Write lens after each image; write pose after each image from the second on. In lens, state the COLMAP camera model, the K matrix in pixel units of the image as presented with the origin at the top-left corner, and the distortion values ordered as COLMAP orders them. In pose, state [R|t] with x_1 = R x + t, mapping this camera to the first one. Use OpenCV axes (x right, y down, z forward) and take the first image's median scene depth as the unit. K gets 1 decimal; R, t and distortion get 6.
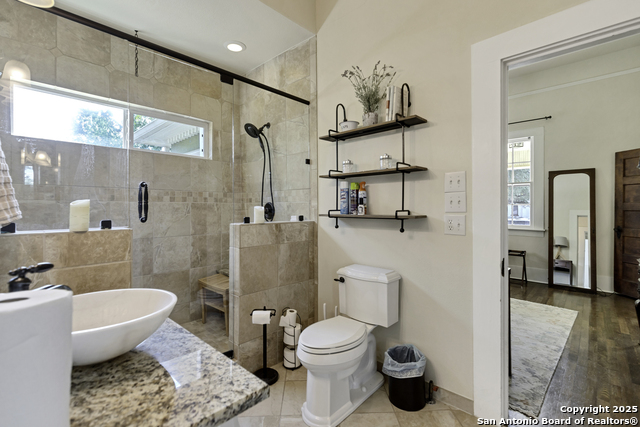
lens RADIAL K [[294.6, 0, 321.3], [0, 294.6, 204.6], [0, 0, 1]] dist [0.010964, -0.000003]
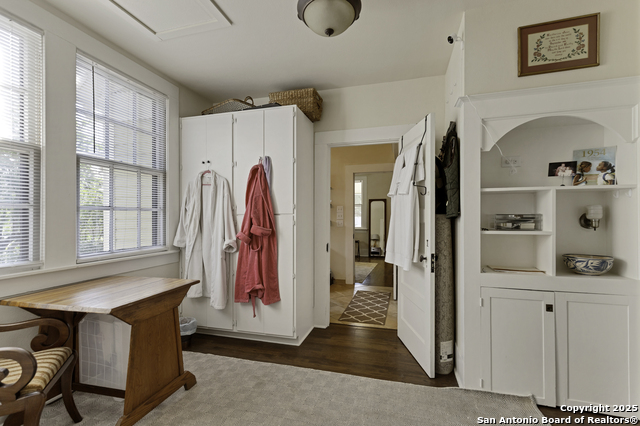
lens RADIAL K [[294.6, 0, 320.6], [0, 294.6, 214.4], [0, 0, 1]] dist [0.010964, -0.000003]
pose [[0.889127, -0.002095, 0.457656, -0.381268], [0.002513, 0.999997, -0.000304, -0.011931], [-0.457654, 0.001420, 0.889129, -0.550450]]
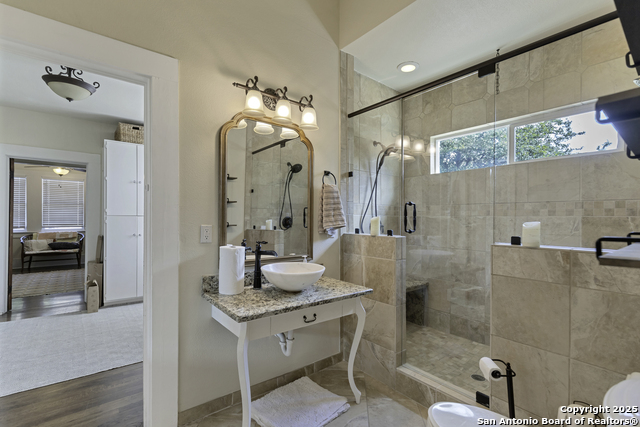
lens RADIAL K [[294.6, 0, 315.9], [0, 294.6, 216.6], [0, 0, 1]] dist [0.010964, -0.000003]
pose [[-0.154189, -0.007652, -0.988012, 0.709159], [0.000207, 0.999970, -0.007777, -0.002140], [0.988041, -0.001403, -0.154182, 0.788606]]
